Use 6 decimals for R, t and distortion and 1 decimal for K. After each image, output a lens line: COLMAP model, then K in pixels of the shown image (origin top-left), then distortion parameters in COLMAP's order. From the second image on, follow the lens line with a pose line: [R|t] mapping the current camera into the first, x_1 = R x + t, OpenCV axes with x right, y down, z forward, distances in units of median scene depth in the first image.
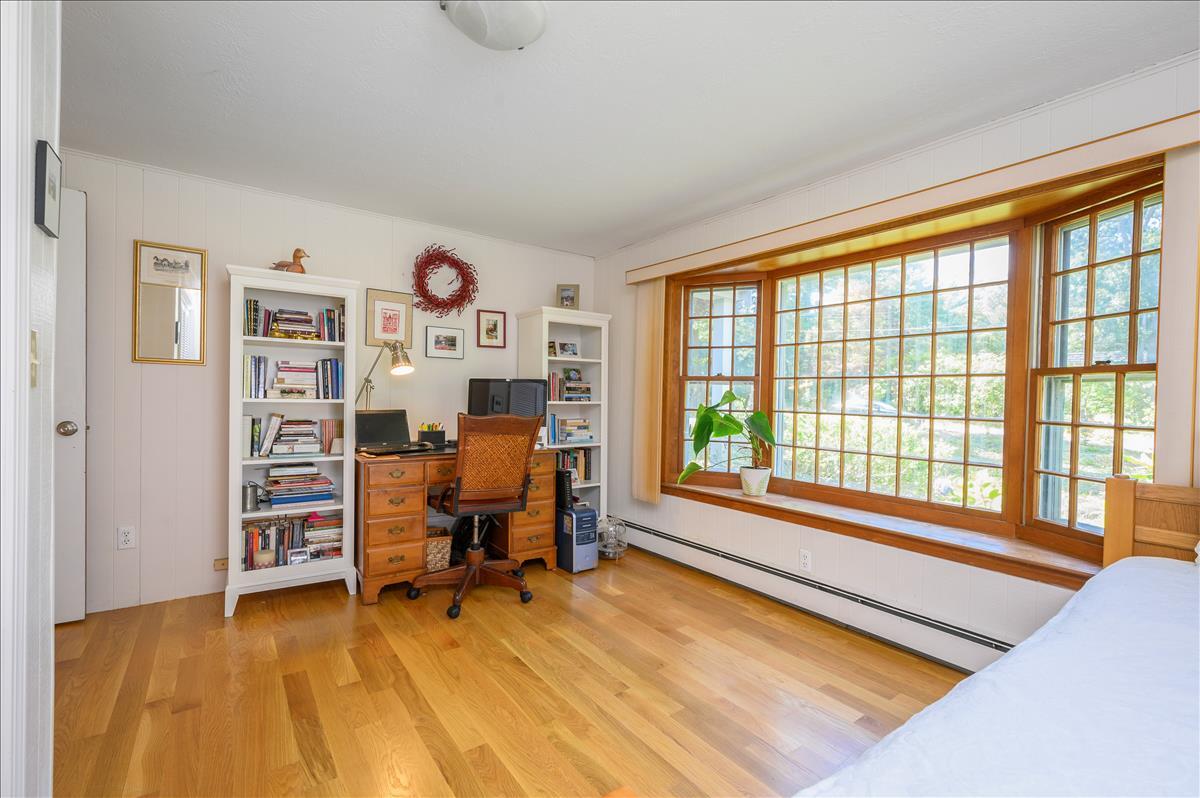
lens RADIAL K [[525.3, 0, 604.7], [0, 525.3, 399.4], [0, 0, 1]] dist [0.000790, -0.000786]
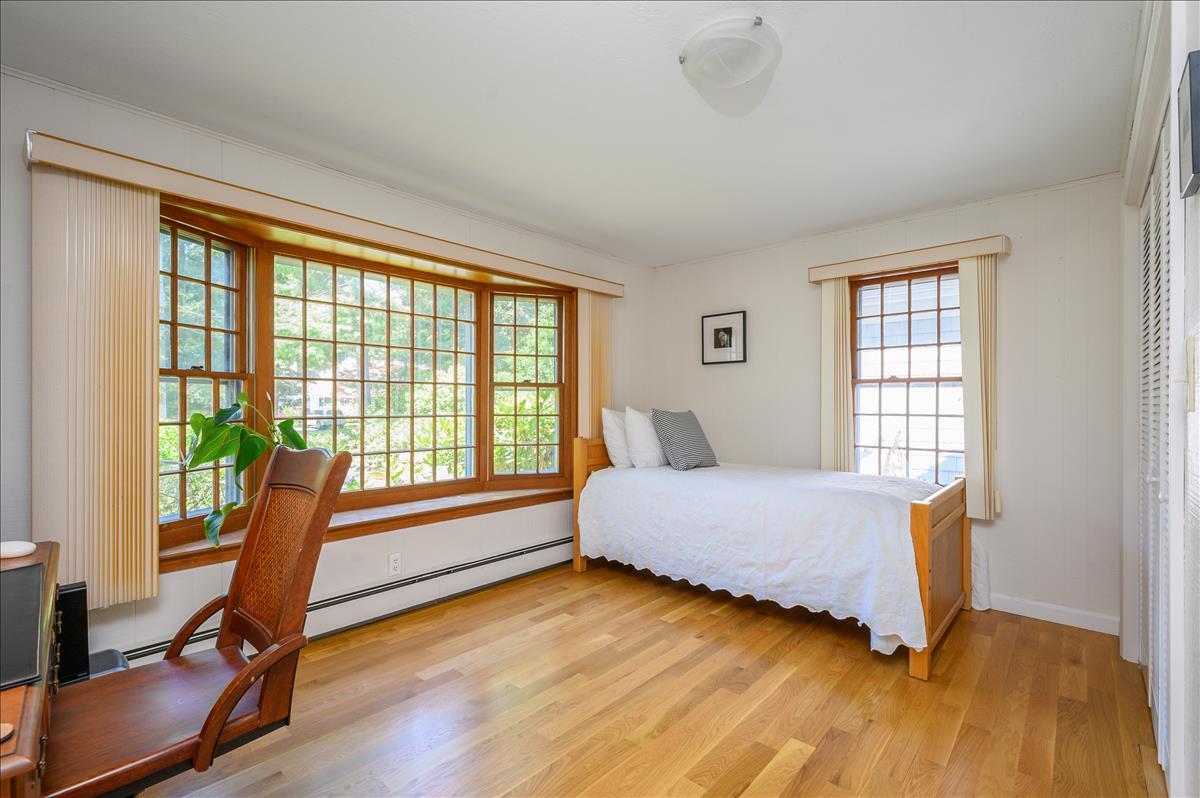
lens RADIAL K [[534.3, 0, 599.7], [0, 534.3, 404.8], [0, 0, 1]] dist [-0.015147, 0.000092]
pose [[-0.187894, -0.023021, 0.981920, -0.724588], [0.005123, 0.999689, 0.024418, -0.019990], [-0.982176, 0.009619, -0.187717, 0.861389]]
